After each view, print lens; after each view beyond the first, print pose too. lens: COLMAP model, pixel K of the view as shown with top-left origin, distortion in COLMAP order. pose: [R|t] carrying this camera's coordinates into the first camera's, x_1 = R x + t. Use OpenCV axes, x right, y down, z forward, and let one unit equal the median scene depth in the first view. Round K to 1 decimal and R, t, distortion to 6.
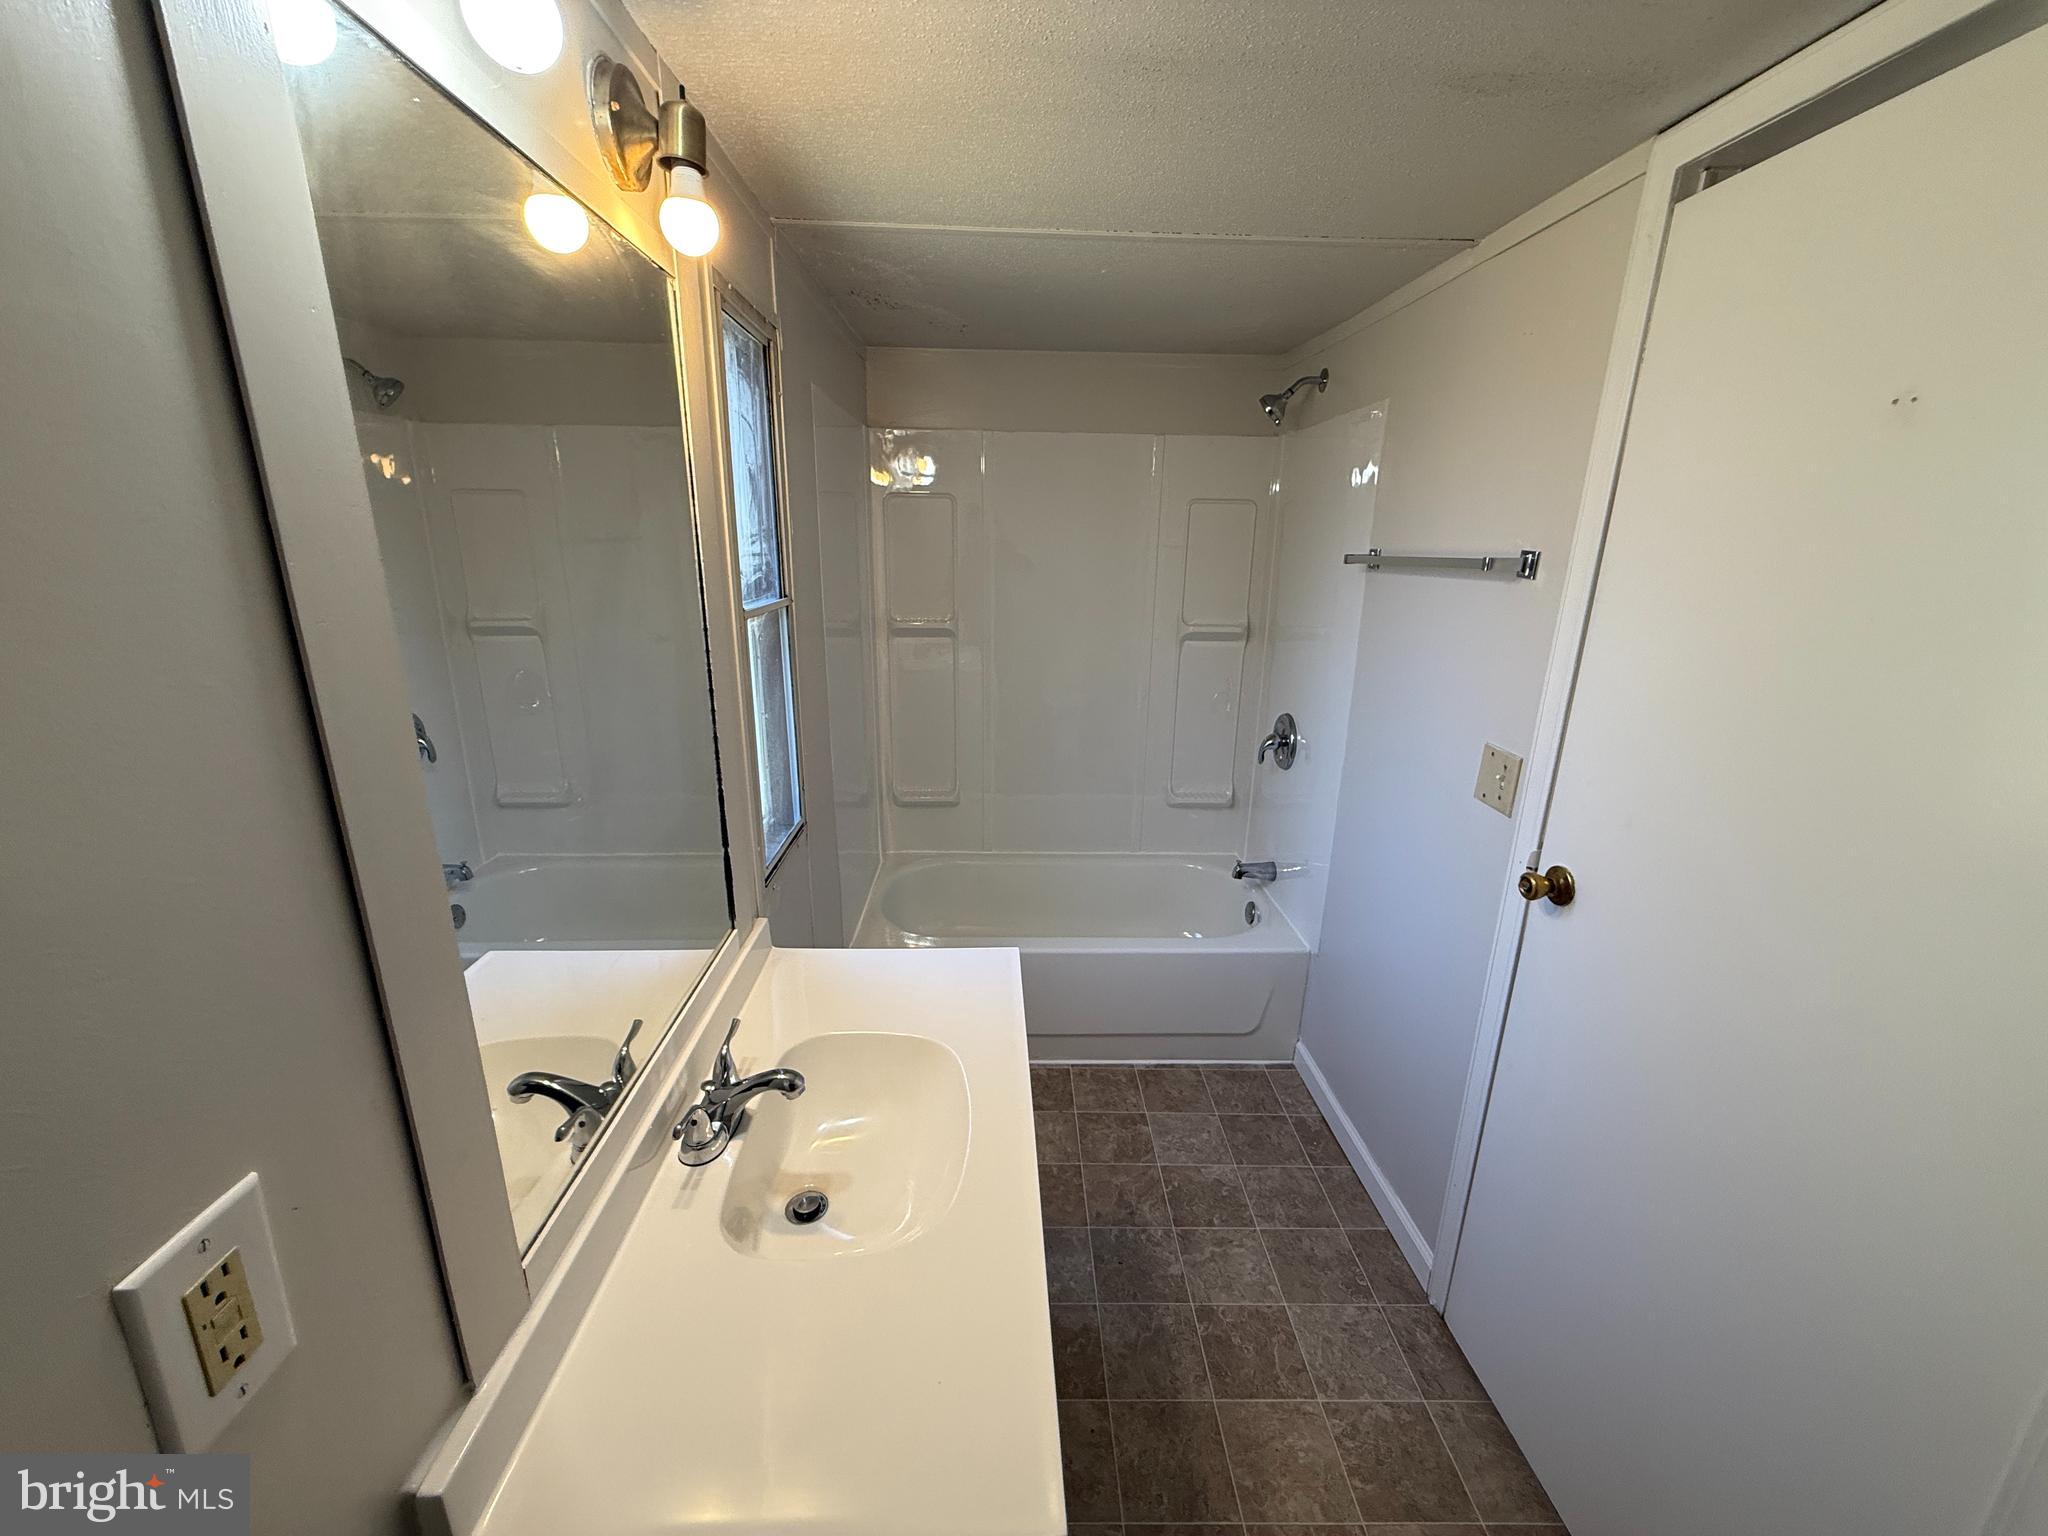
lens RADIAL K [[814.6, 0, 1008.3], [0, 814.6, 768.9], [0, 0, 1]] dist [0.002506, -0.000192]
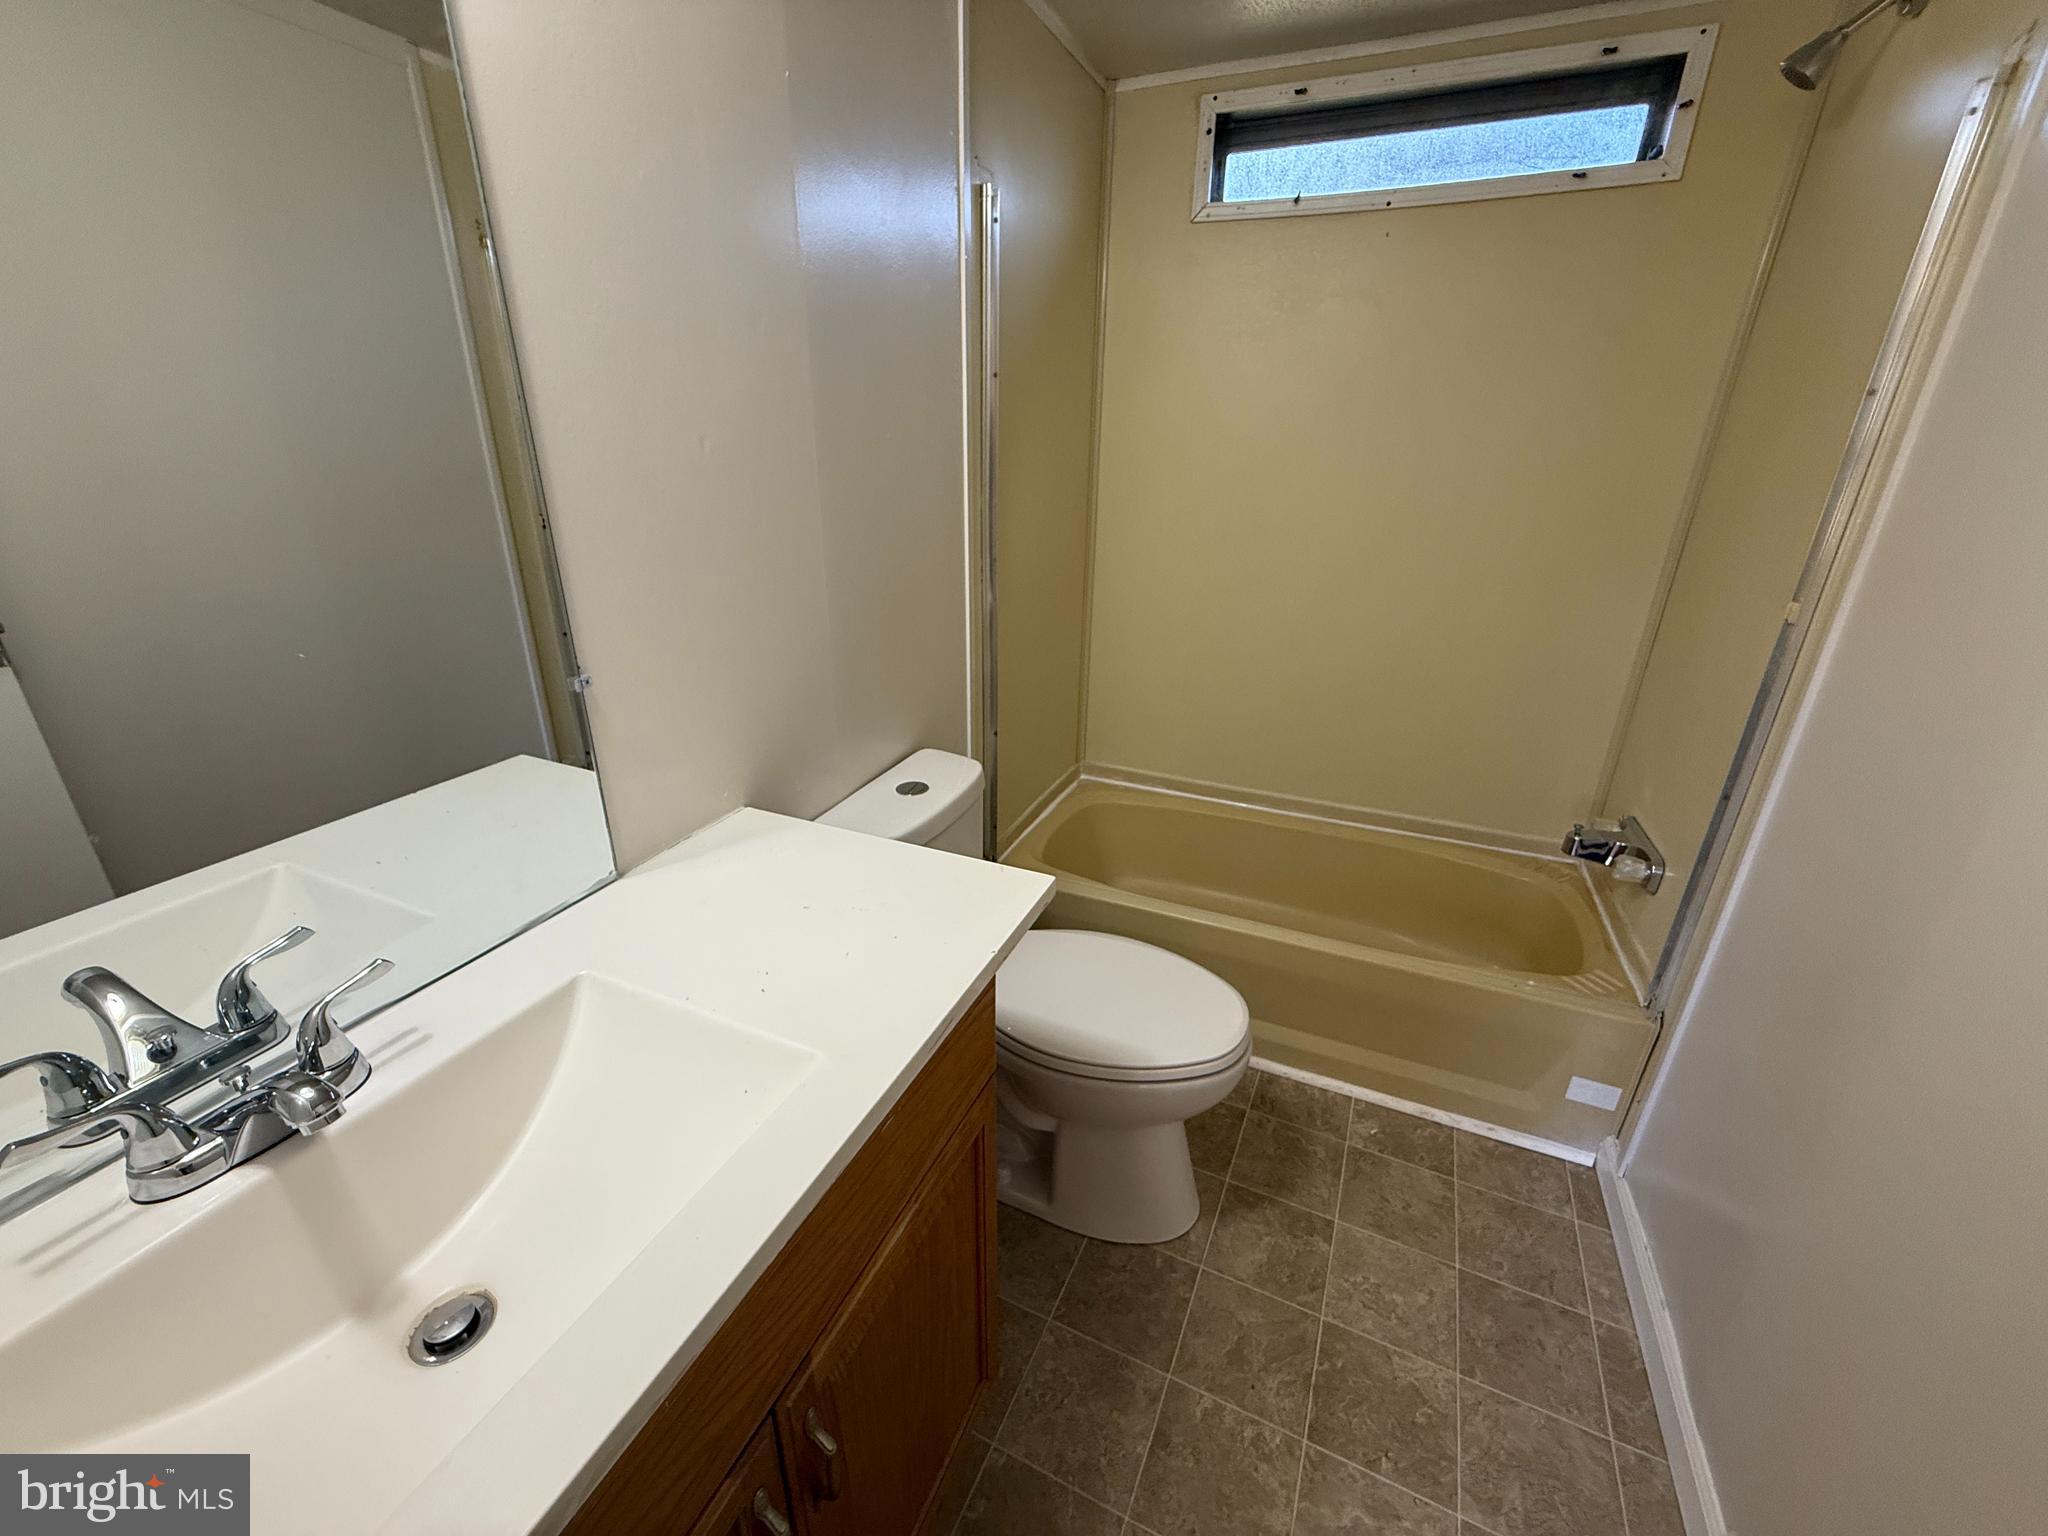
lens RADIAL K [[814.6, 0, 1022.0], [0, 814.6, 759.7], [0, 0, 1]] dist [0.002506, -0.000192]
pose [[0.897657, 0.150273, -0.414282, 0.151008], [-0.115394, 0.987416, 0.108135, 0.016595], [0.425319, -0.049263, 0.903702, 0.308094]]
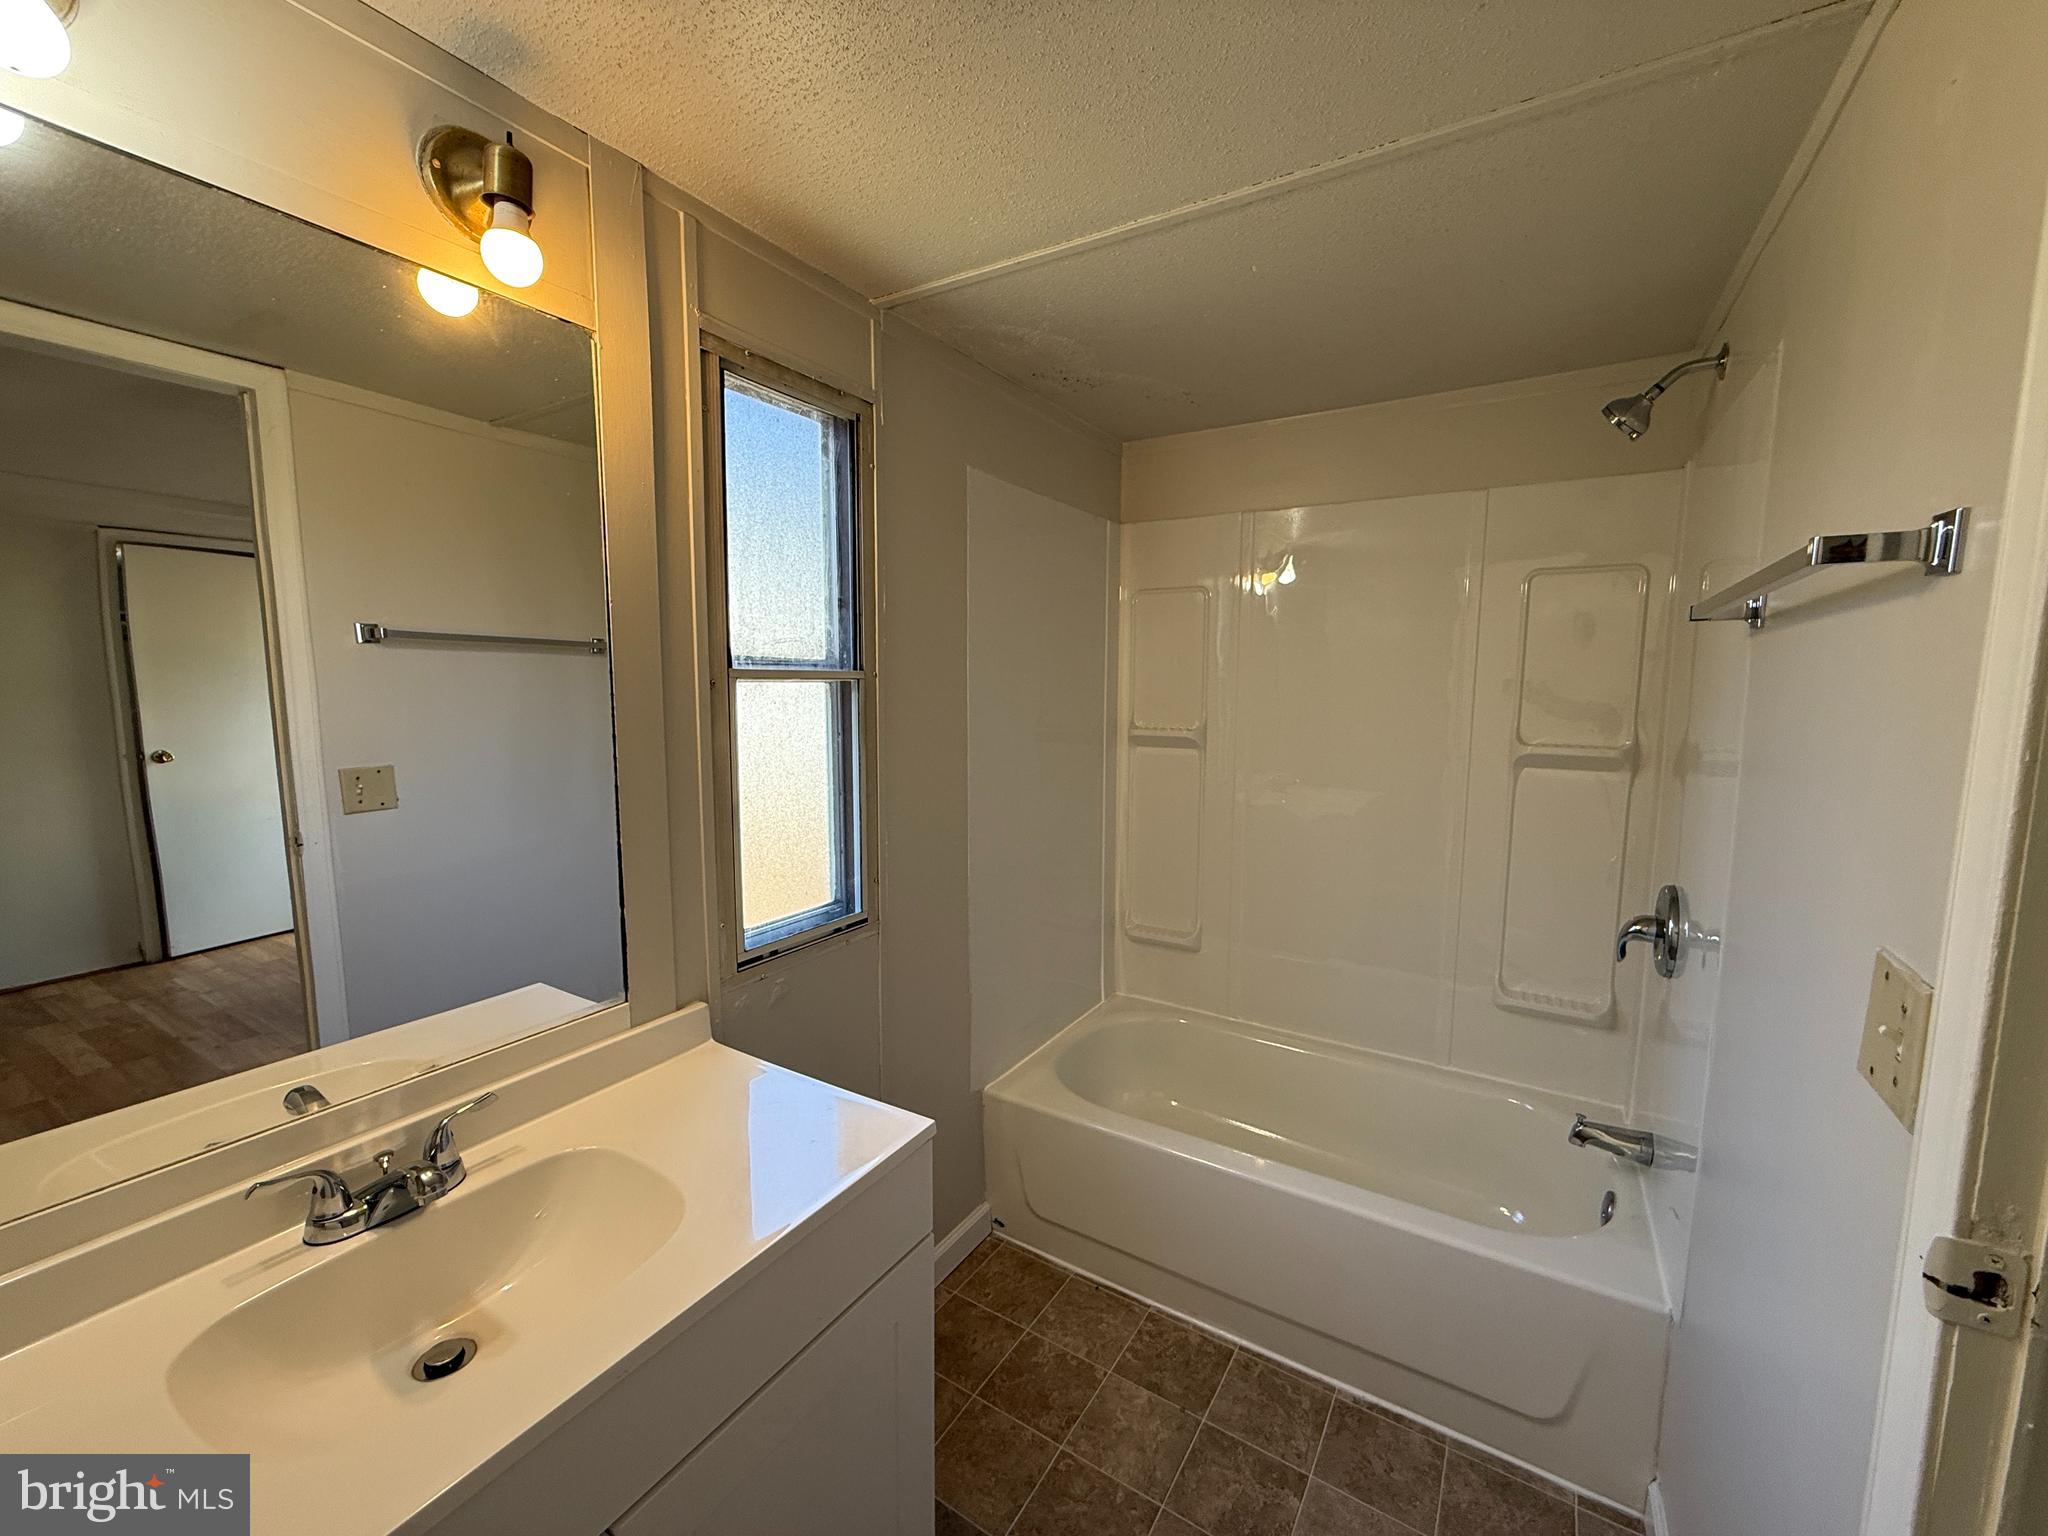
lens RADIAL K [[814.6, 0, 1014.3], [0, 814.6, 771.4], [0, 0, 1]] dist [0.002506, -0.000192]
pose [[0.838475, 0.053814, -0.542276, 0.276968], [-0.146987, 0.980563, -0.129964, 0.000069], [0.524742, 0.188679, 0.830088, 0.235045]]
